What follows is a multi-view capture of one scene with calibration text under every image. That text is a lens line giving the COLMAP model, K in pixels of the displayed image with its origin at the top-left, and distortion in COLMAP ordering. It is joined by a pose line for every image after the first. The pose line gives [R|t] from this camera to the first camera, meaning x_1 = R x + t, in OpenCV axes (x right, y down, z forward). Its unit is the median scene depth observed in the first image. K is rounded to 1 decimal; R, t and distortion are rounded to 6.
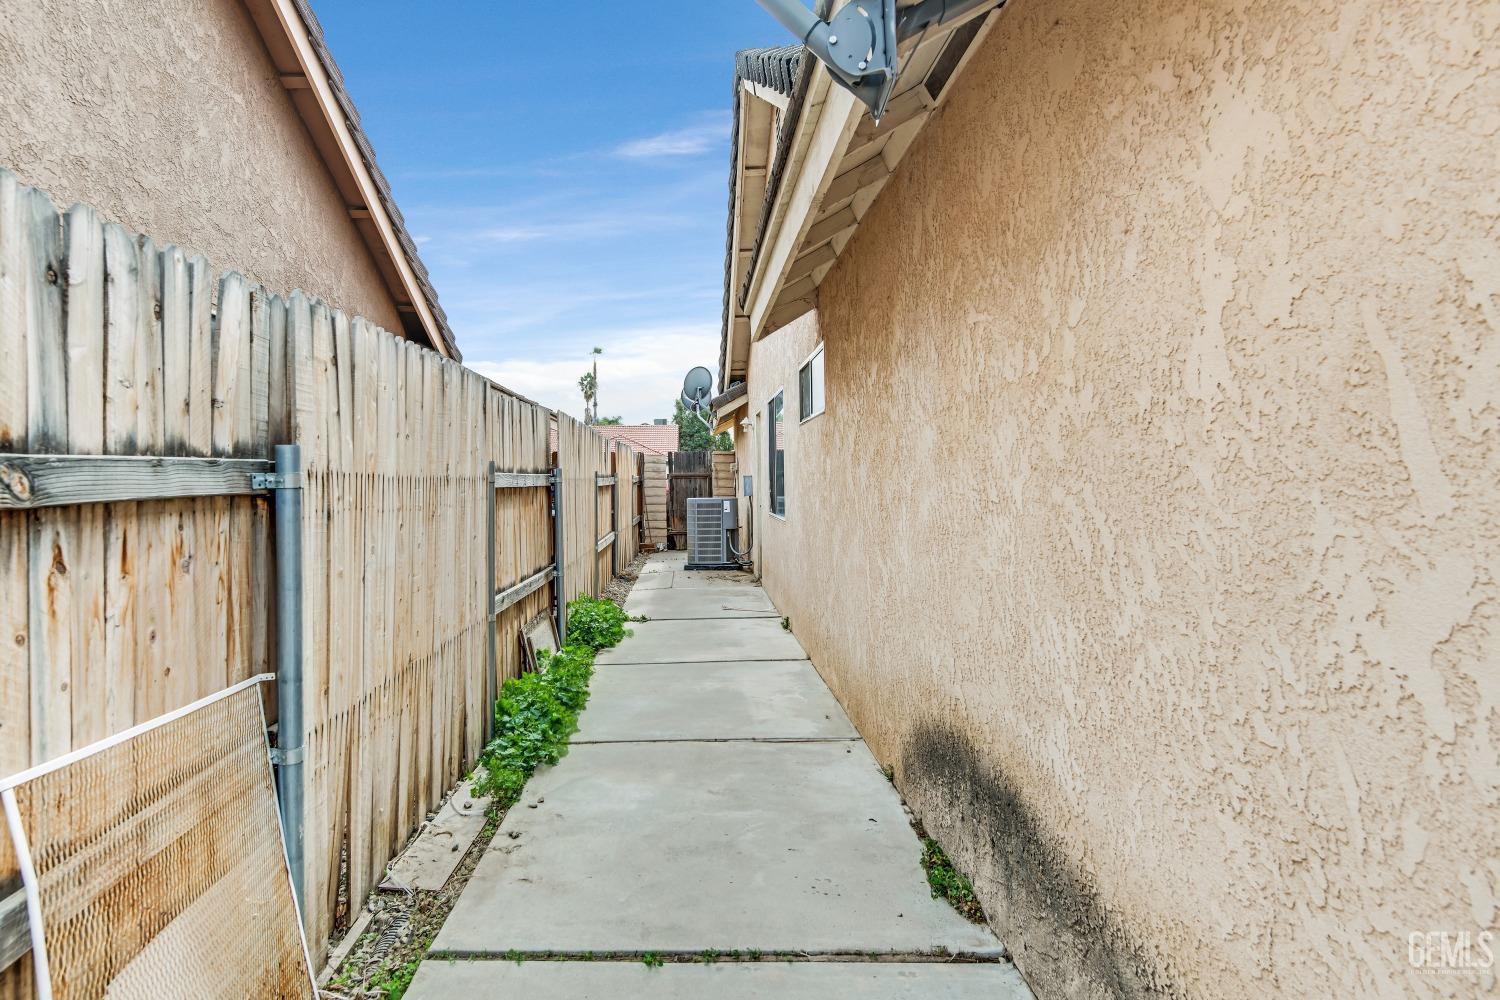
lens RADIAL K [[676.5, 0, 753.3], [0, 676.5, 498.0], [0, 0, 1]] dist [0.044763, -0.023610]
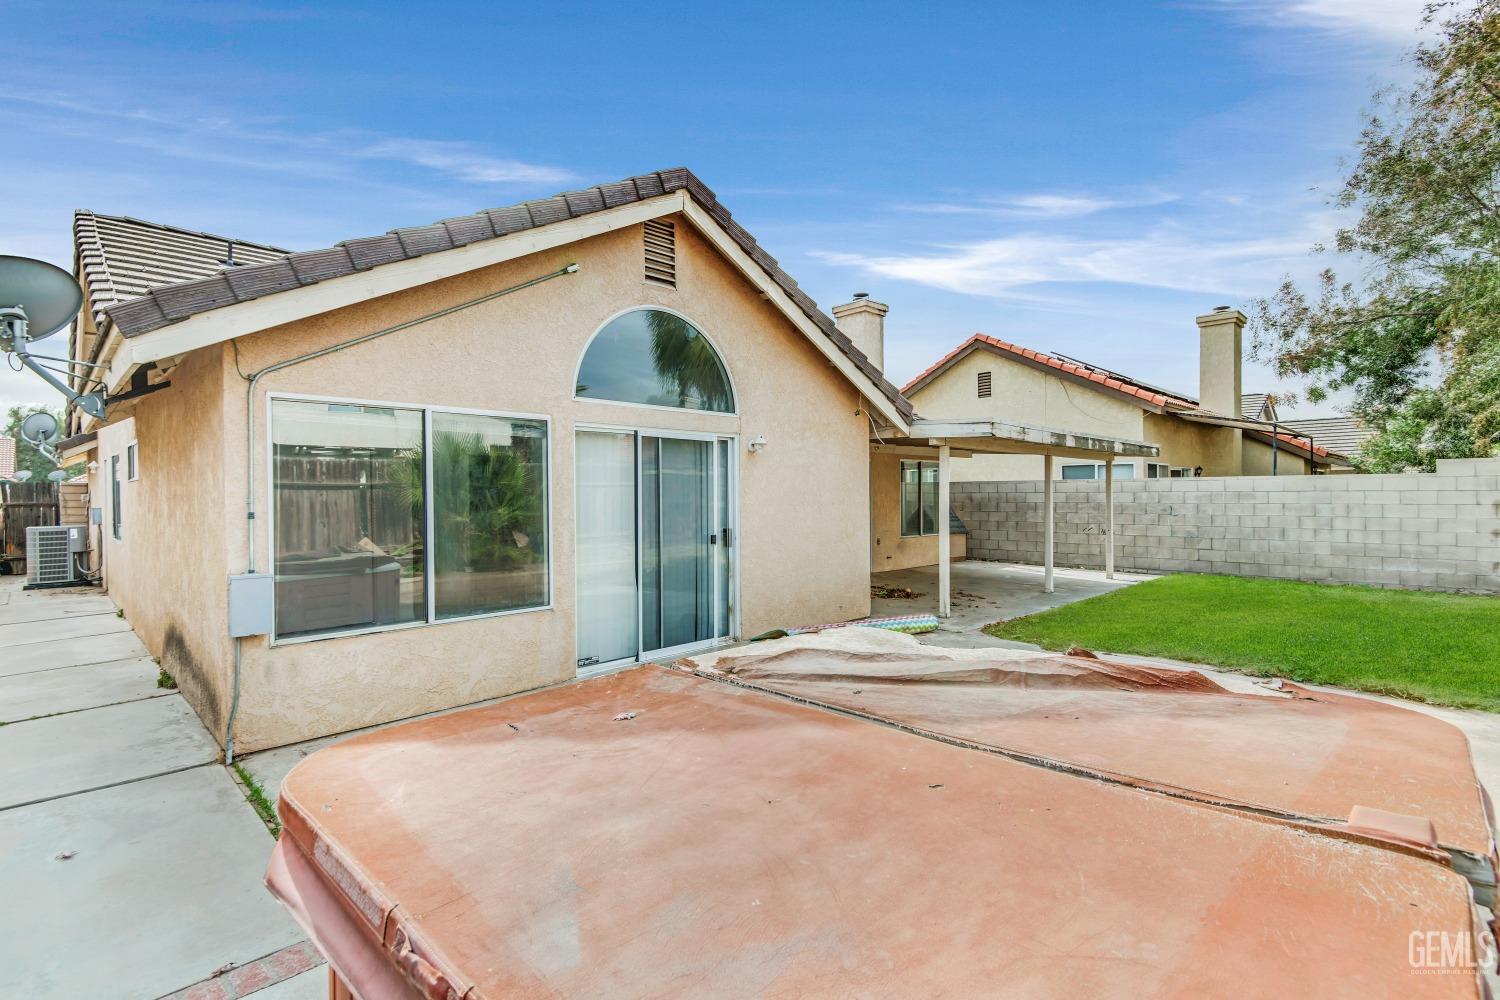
lens RADIAL K [[676.5, 0, 753.3], [0, 676.5, 498.0], [0, 0, 1]] dist [0.044763, -0.023610]
pose [[0.759987, -0.000650, 0.649938, 0.078460], [0.010054, 0.999892, -0.010755, -0.024178], [-0.649860, 0.014708, 0.759911, -0.694807]]
